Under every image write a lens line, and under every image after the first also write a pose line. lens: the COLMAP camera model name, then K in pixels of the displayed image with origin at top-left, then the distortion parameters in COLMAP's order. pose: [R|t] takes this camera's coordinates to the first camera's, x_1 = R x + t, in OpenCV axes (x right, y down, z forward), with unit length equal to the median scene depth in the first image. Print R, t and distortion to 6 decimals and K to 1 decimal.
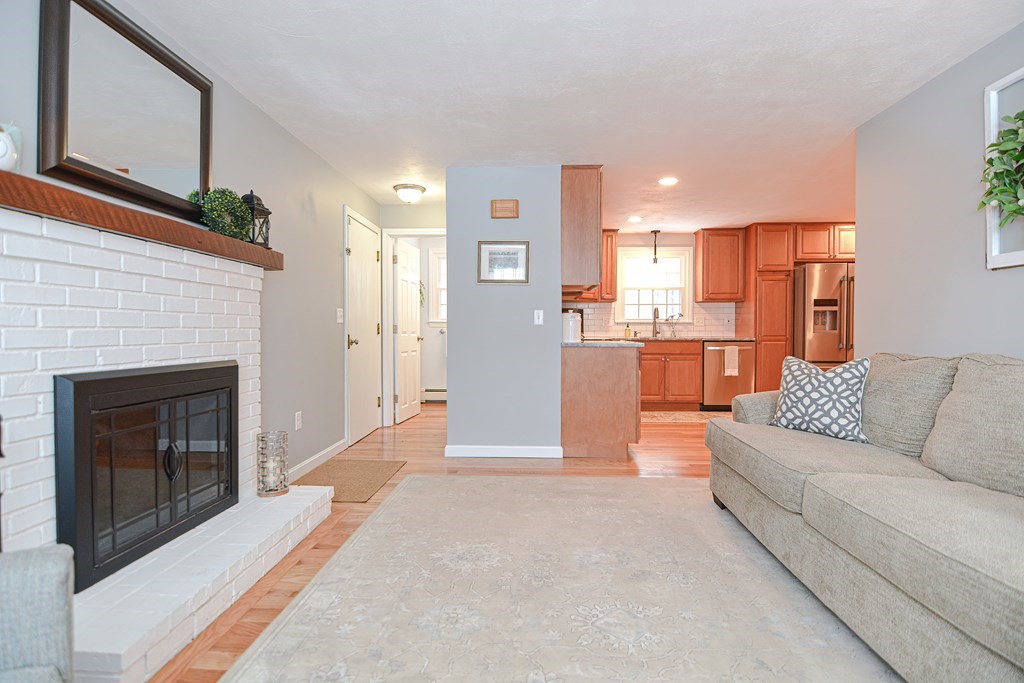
lens RADIAL K [[504.8, 0, 506.3], [0, 504.8, 337.1], [0, 0, 1]] dist [0.003859, -0.002334]
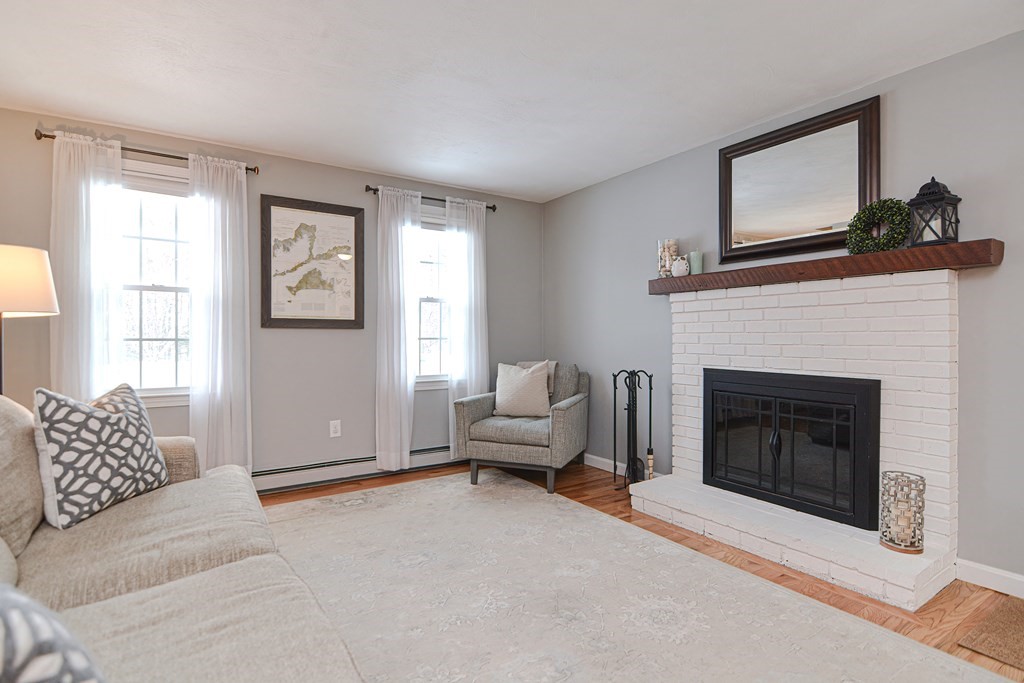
lens RADIAL K [[504.8, 0, 511.1], [0, 504.8, 337.8], [0, 0, 1]] dist [0.003859, -0.002334]
pose [[-0.797958, -0.003411, -0.602703, 0.599860], [-0.012064, 0.999874, 0.010314, -0.036426], [0.602592, 0.015501, -0.797899, 1.406629]]
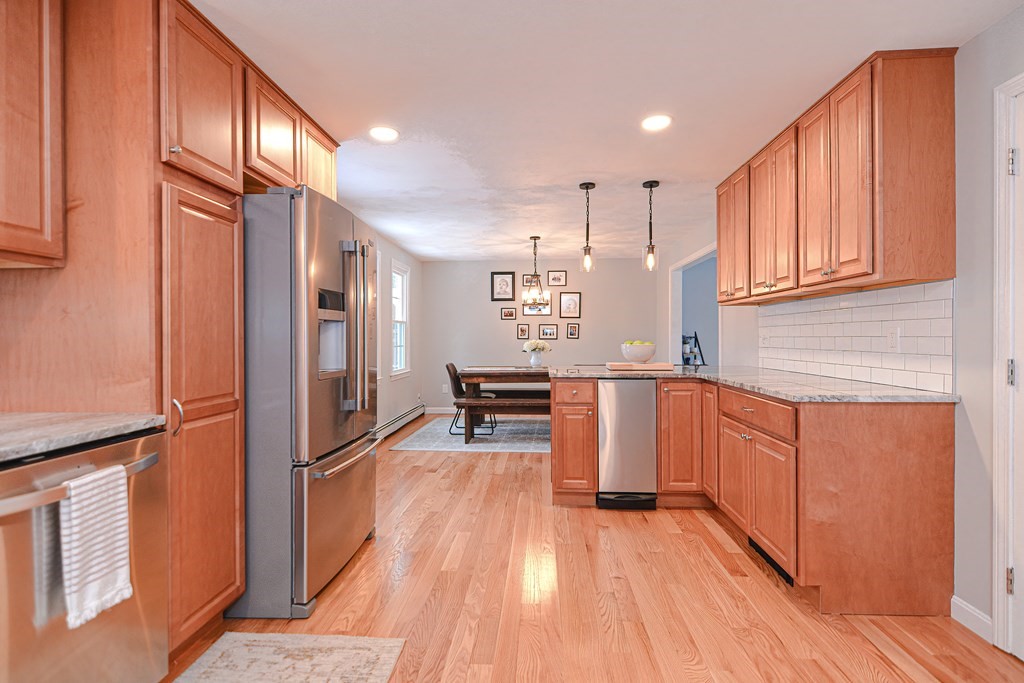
lens RADIAL K [[504.8, 0, 514.7], [0, 504.8, 343.2], [0, 0, 1]] dist [0.003859, -0.002334]
pose [[0.006623, -0.011412, 0.999913, 0.581342], [0.010103, 0.999885, 0.011345, -0.091881], [-0.999927, 0.010027, 0.006738, 2.041937]]
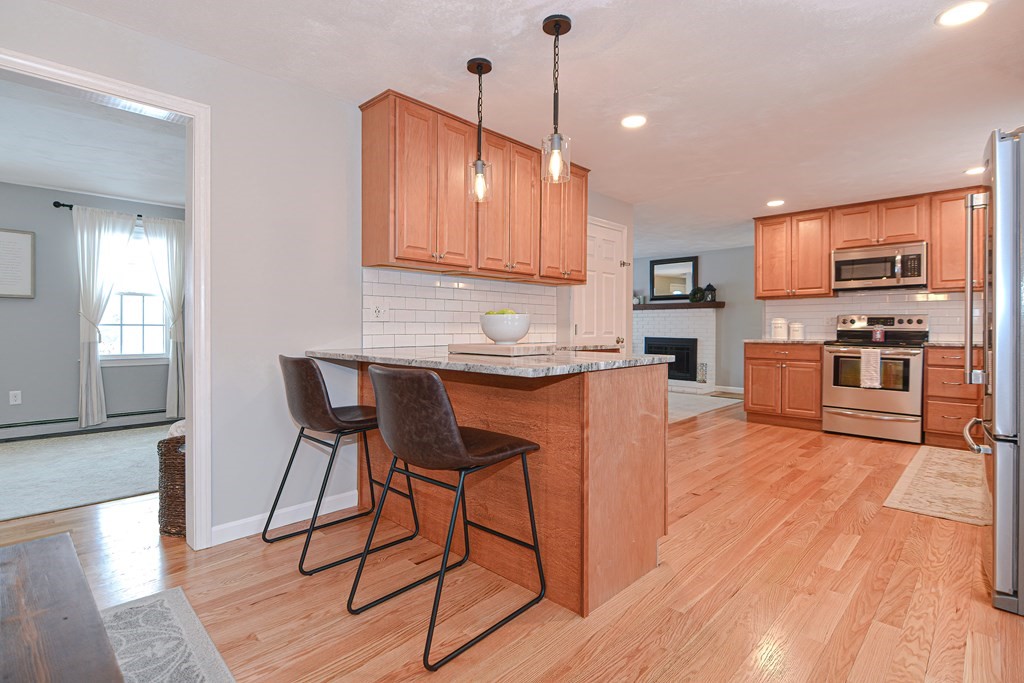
lens RADIAL K [[504.8, 0, 490.2], [0, 504.8, 323.9], [0, 0, 1]] dist [0.003859, -0.002334]
pose [[-0.673691, -0.006182, -0.738987, 2.959165], [-0.017518, 0.999818, 0.007606, -0.054151], [0.738805, 0.018070, -0.673677, 2.342068]]
